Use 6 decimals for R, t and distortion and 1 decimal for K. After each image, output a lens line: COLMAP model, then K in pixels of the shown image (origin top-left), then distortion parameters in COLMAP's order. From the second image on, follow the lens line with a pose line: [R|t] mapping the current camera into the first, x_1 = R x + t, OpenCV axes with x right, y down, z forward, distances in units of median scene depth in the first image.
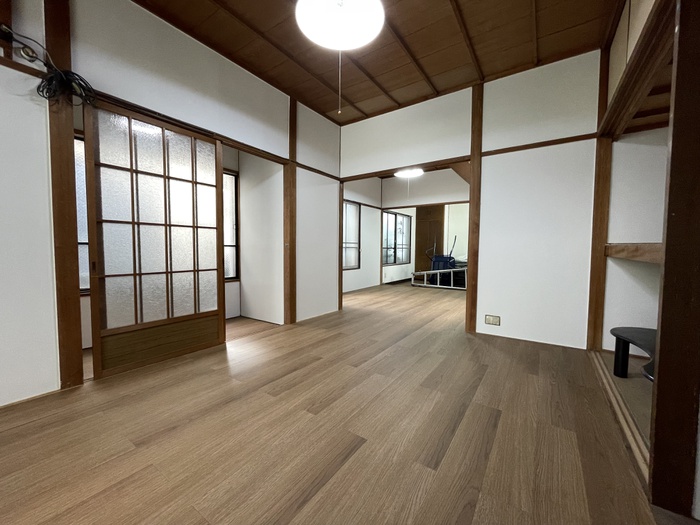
lens RADIAL K [[283.2, 0, 346.7], [0, 283.2, 266.1], [0, 0, 1]] dist [-0.007457, 0.000303]
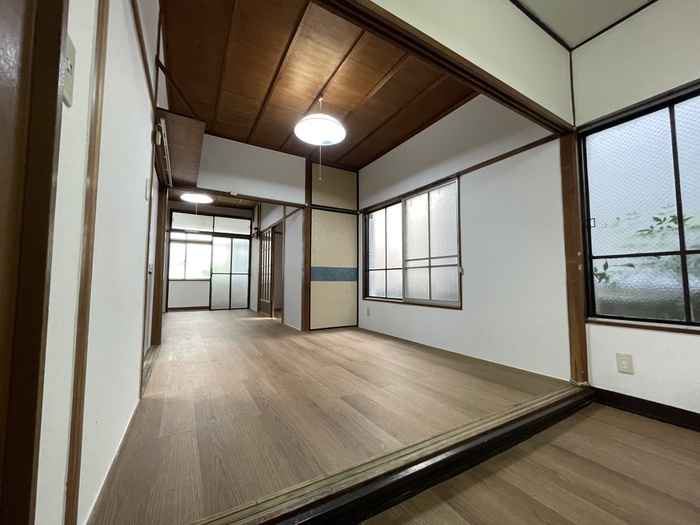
lens RADIAL K [[283.2, 0, 350.6], [0, 283.2, 261.2], [0, 0, 1]] dist [-0.007457, 0.000303]
pose [[-0.414517, -0.054056, -0.908435, 1.162301], [-0.052754, 0.997983, -0.035313, -0.094231], [0.908511, 0.033285, -0.416532, 2.173214]]
